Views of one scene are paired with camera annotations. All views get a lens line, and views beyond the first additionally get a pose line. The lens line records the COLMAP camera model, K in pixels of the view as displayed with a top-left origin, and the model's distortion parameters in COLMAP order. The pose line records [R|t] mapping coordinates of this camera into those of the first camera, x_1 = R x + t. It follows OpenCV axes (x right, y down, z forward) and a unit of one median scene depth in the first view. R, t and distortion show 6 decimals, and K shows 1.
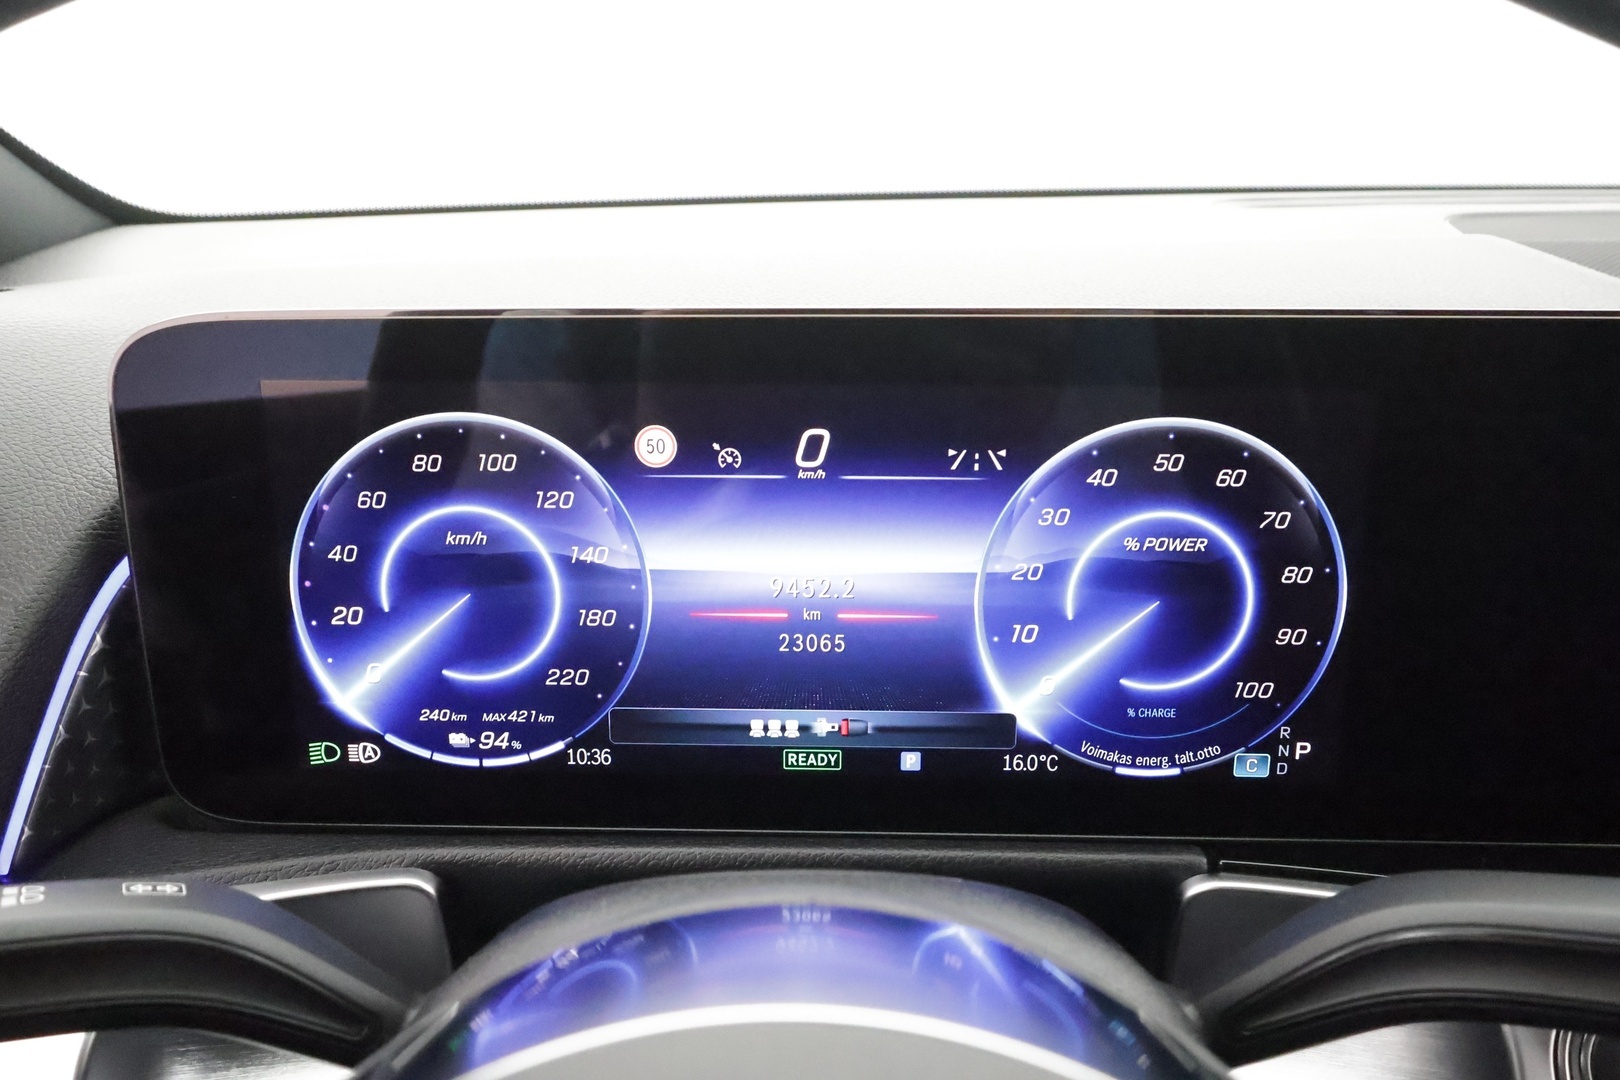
lens RADIAL K [[1179.8, 0, 780.4], [0, 1179.8, 535.5], [0, 0, 1]] dist [0.003663, 0.003033]
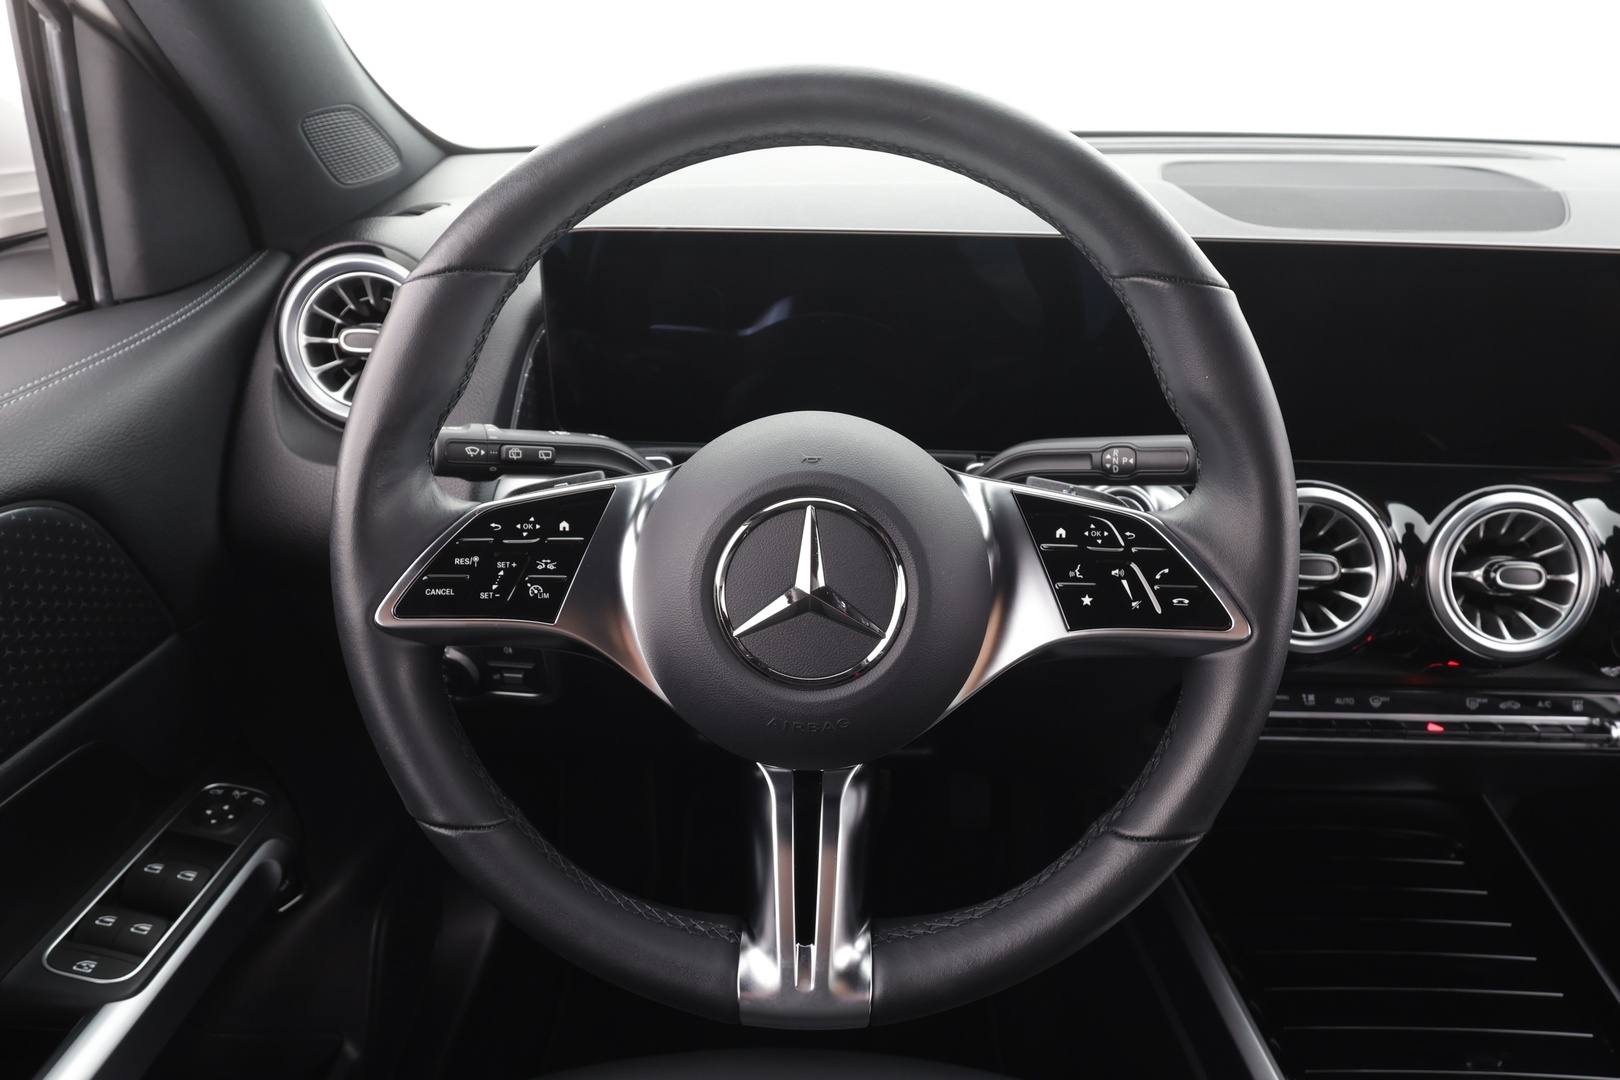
lens RADIAL K [[1027.2, 0, 796.1], [0, 1027.2, 529.3], [0, 0, 1]] dist [0.002510, -0.002151]
pose [[0.999887, 0.012520, 0.008268, -0.037067], [-0.013740, 0.985458, 0.169361, 0.057581], [-0.006027, -0.169456, 0.985519, -1.179838]]
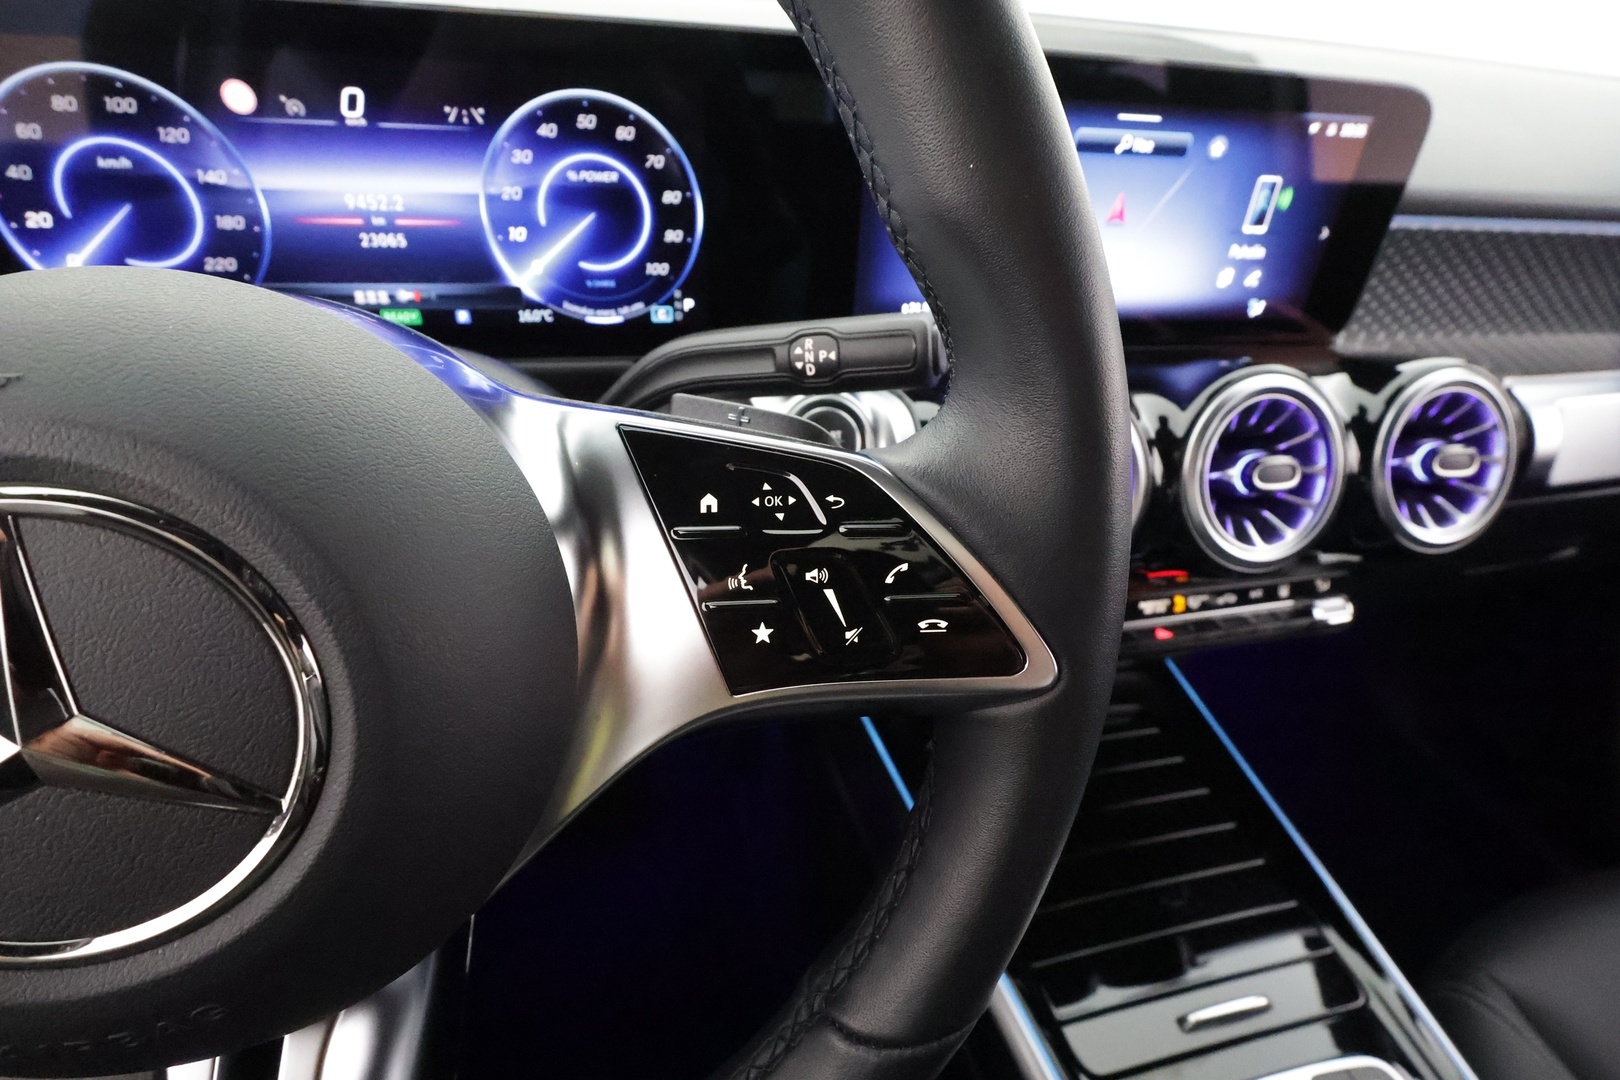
lens RADIAL K [[765.7, 0, 787.7], [0, 765.7, 545.6], [0, 0, 1]] dist [-0.002716, 0.002527]
pose [[0.966333, -0.096102, 0.238671, 0.278991], [0.012444, 0.943996, 0.329723, 0.149625], [-0.256992, -0.315653, 0.913410, -0.260380]]
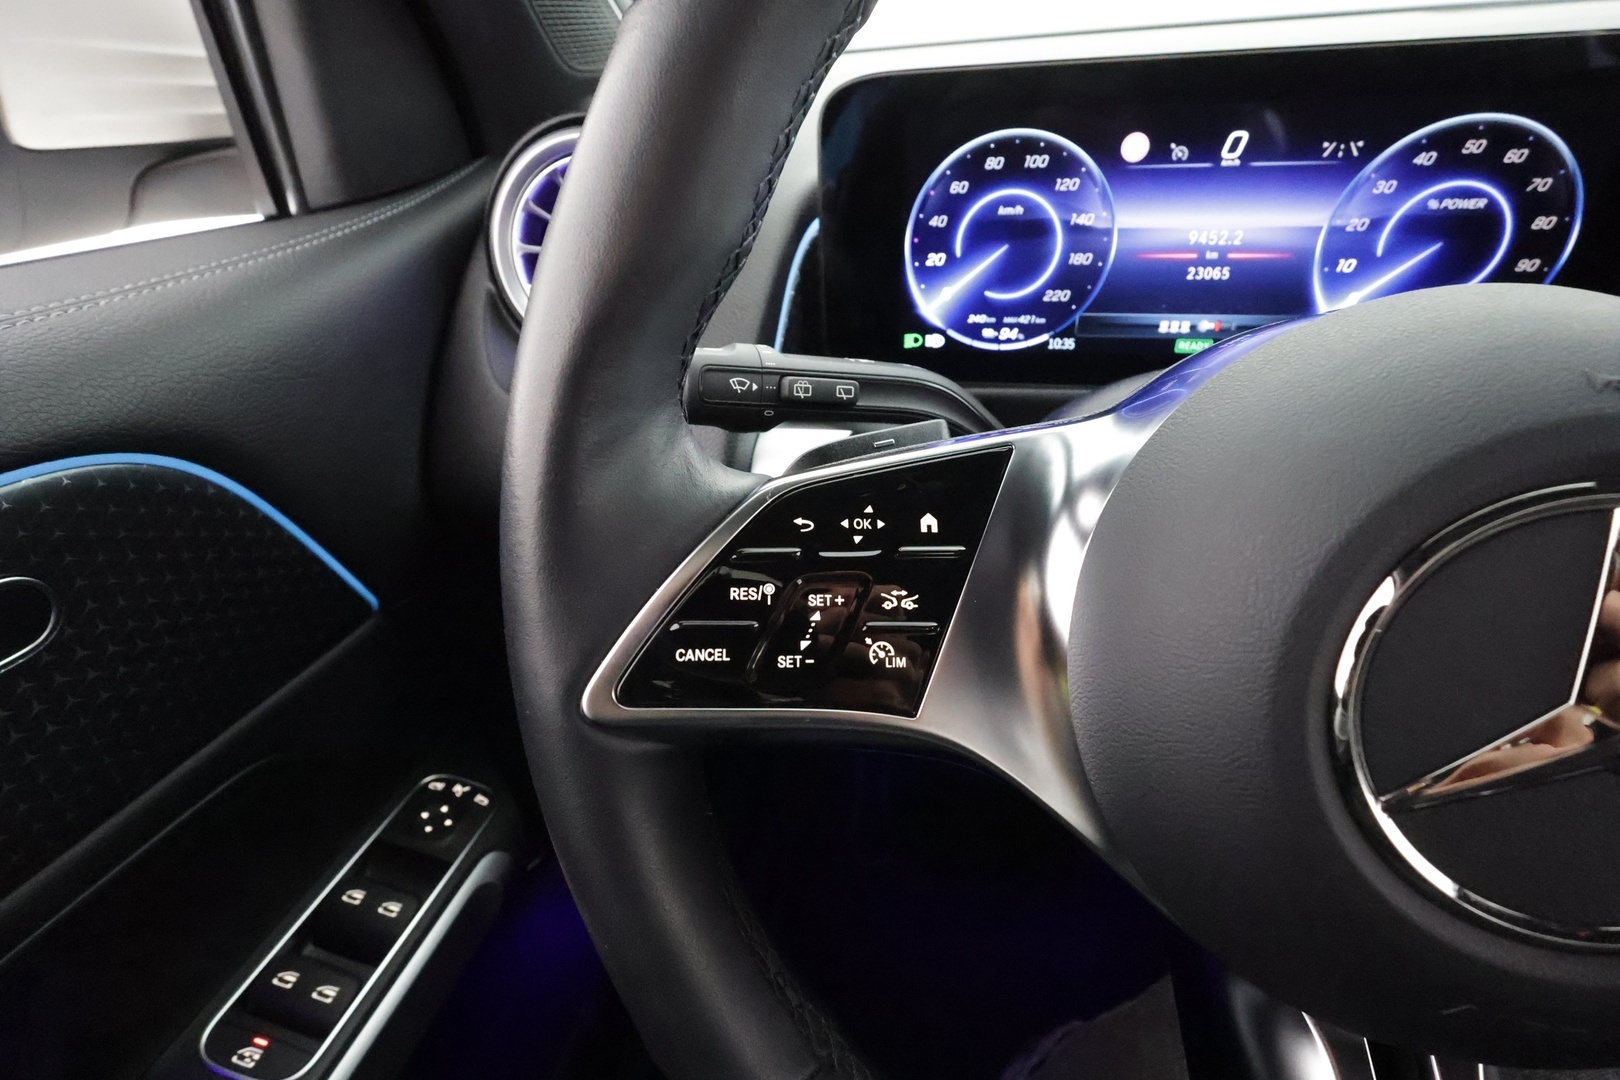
lens RADIAL K [[765.7, 0, 795.3], [0, 765.7, 525.7], [0, 0, 1]] dist [-0.002716, 0.002527]
pose [[0.986513, 0.041038, -0.158454, -0.377391], [-0.000195, 0.968355, 0.249576, 0.170577], [0.163682, -0.246179, 0.955303, -0.253559]]
